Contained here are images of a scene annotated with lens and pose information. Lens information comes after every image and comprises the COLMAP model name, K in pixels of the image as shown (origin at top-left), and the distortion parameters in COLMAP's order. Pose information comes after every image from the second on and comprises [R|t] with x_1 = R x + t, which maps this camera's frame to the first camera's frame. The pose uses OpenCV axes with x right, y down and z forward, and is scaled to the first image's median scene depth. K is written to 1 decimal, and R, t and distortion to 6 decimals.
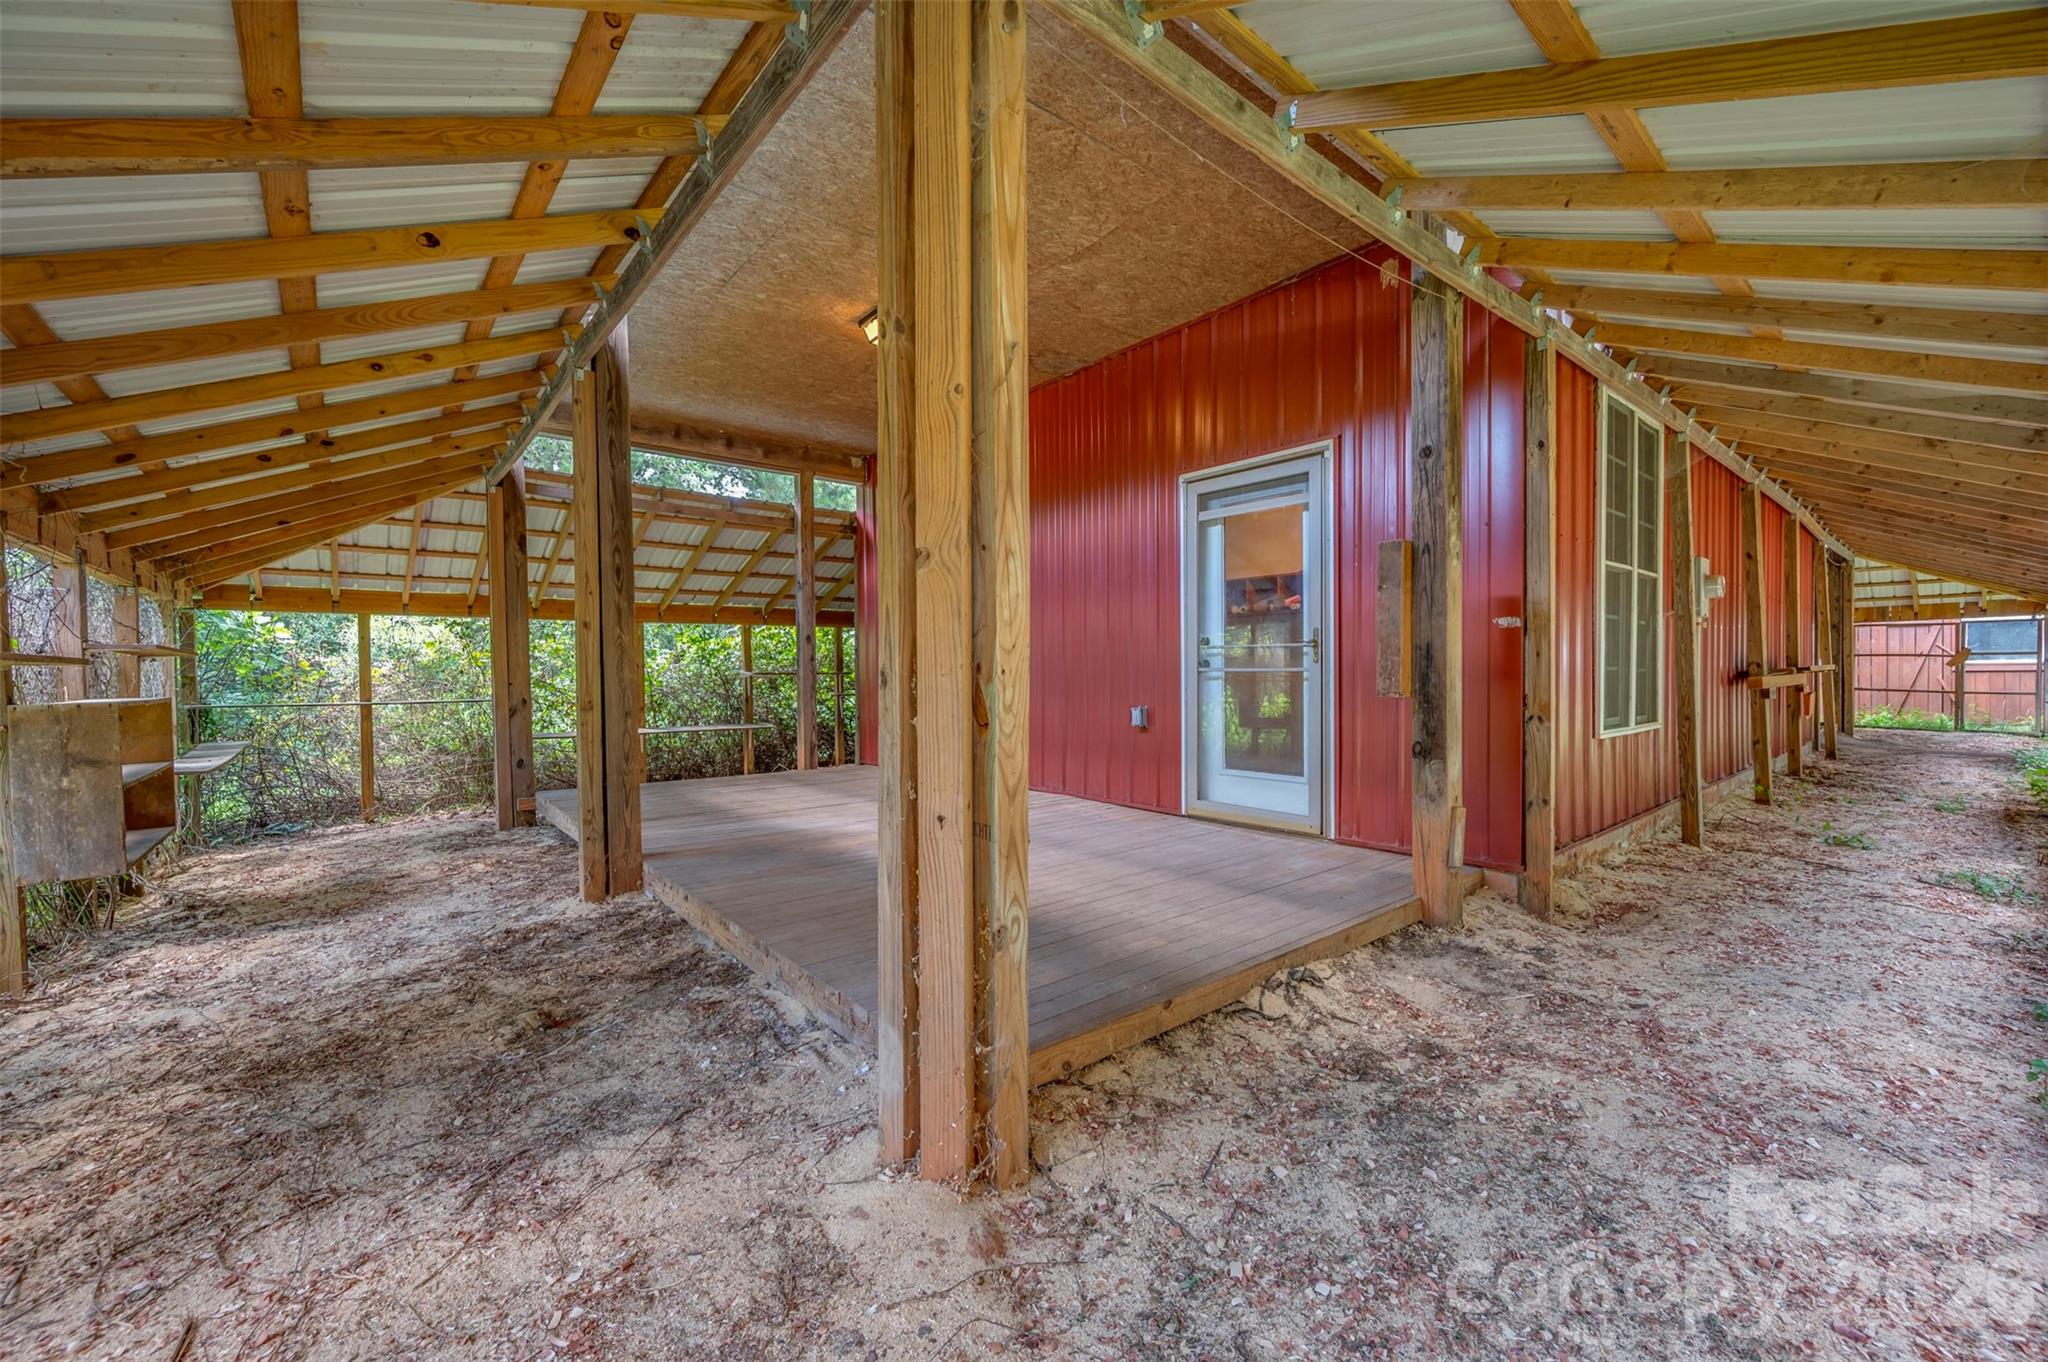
lens RADIAL K [[809.0, 0, 1028.3], [0, 809.0, 686.4], [0, 0, 1]] dist [-0.000198, 0.000218]
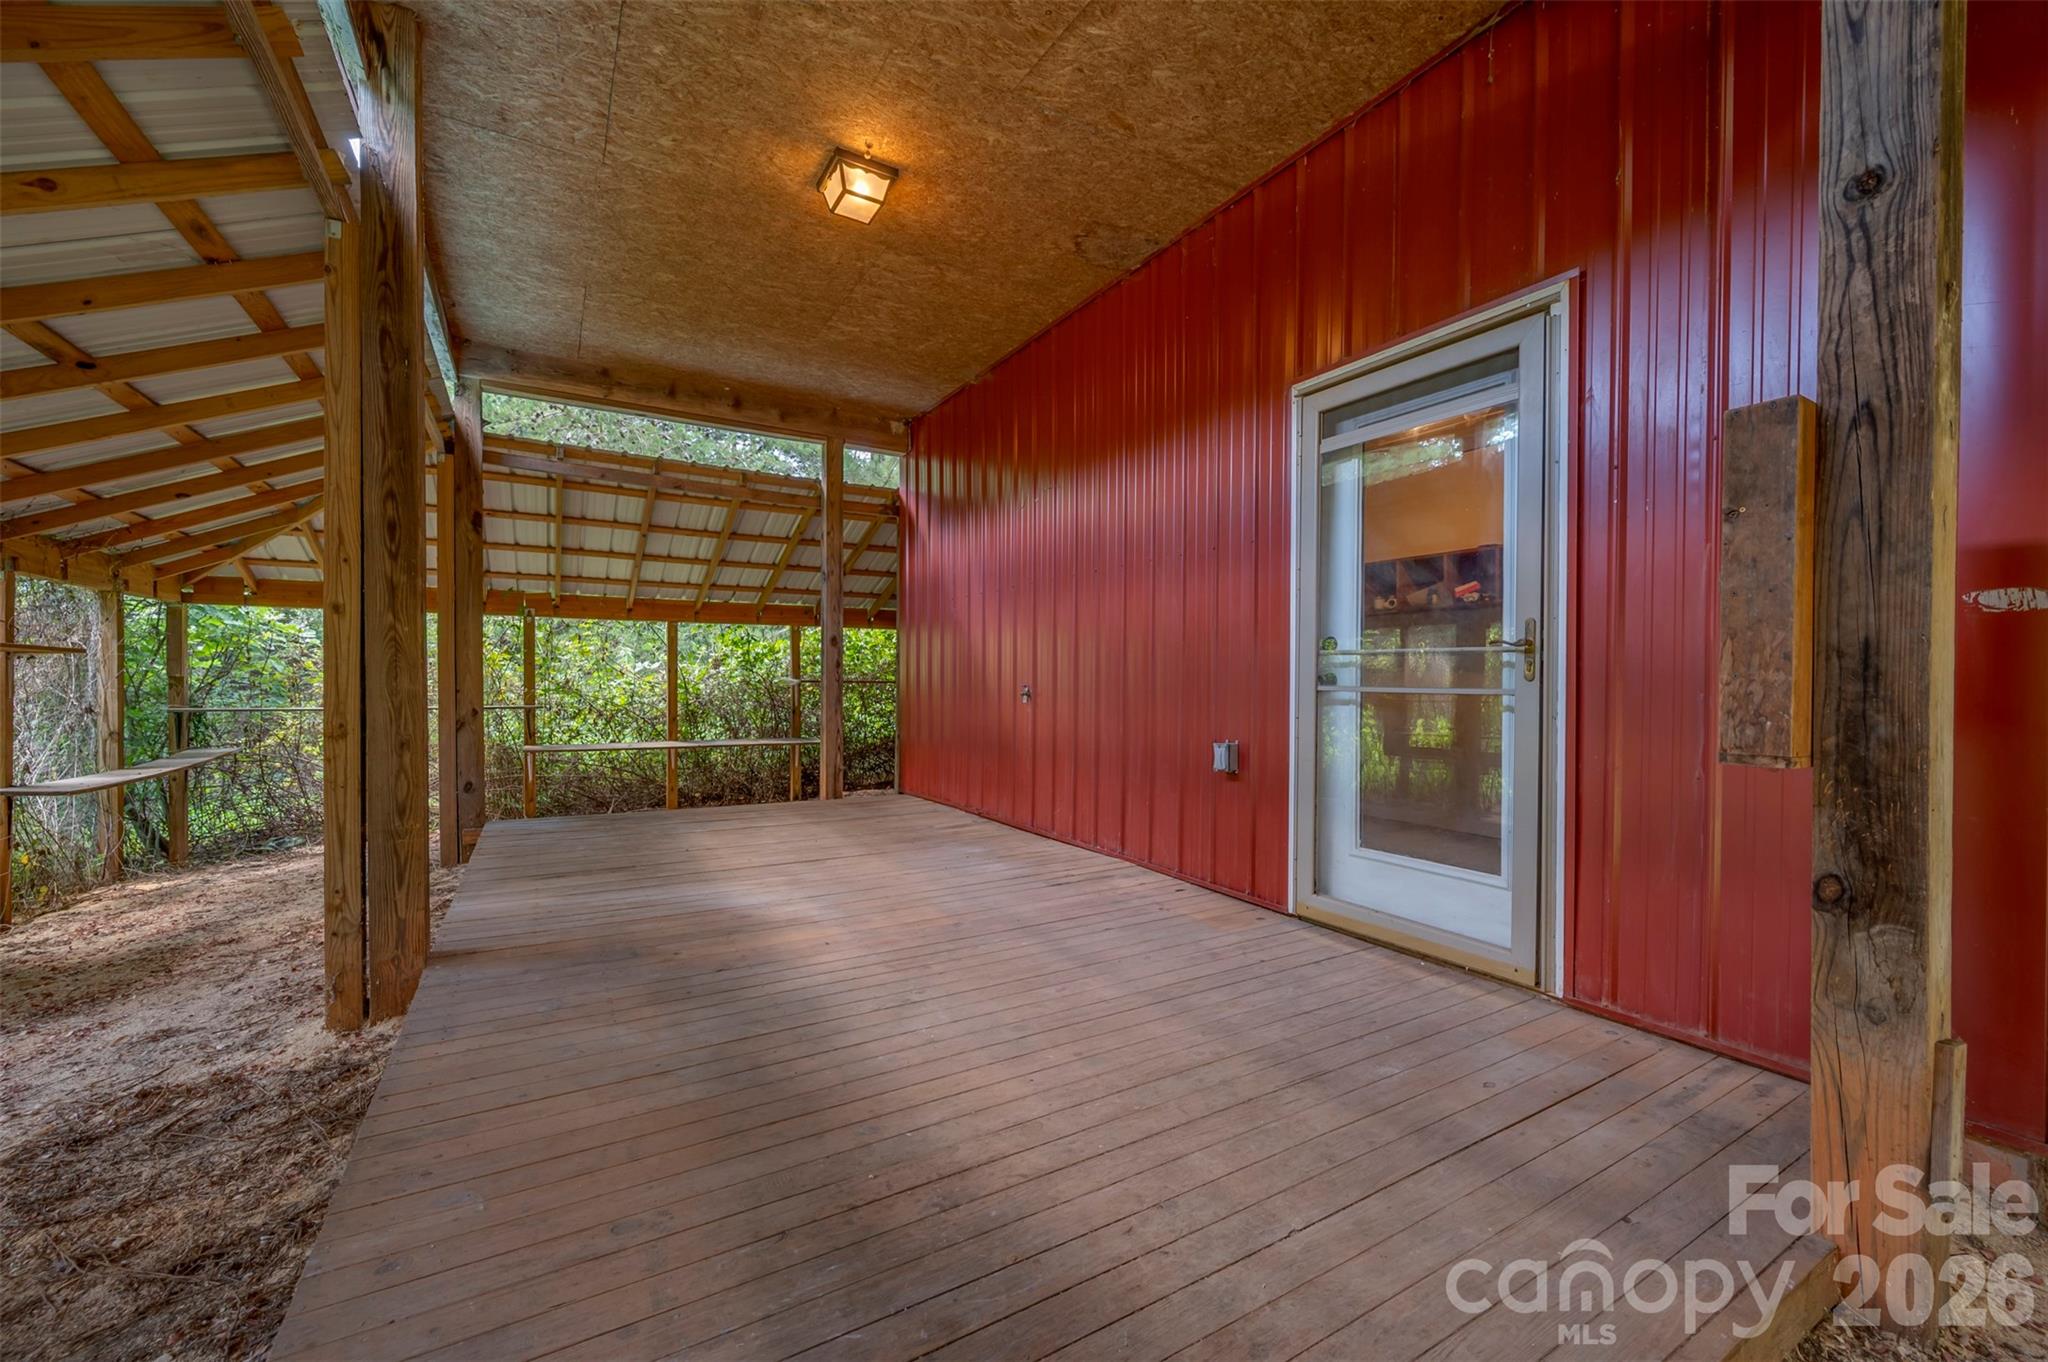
lens RADIAL K [[809.0, 0, 1028.3], [0, 809.0, 686.4], [0, 0, 1]] dist [-0.000198, 0.000218]
pose [[0.987241, 0.015109, -0.158517, 0.083668], [-0.016820, 0.999814, -0.009461, -0.011778], [0.158345, 0.012007, 0.987311, 0.324530]]
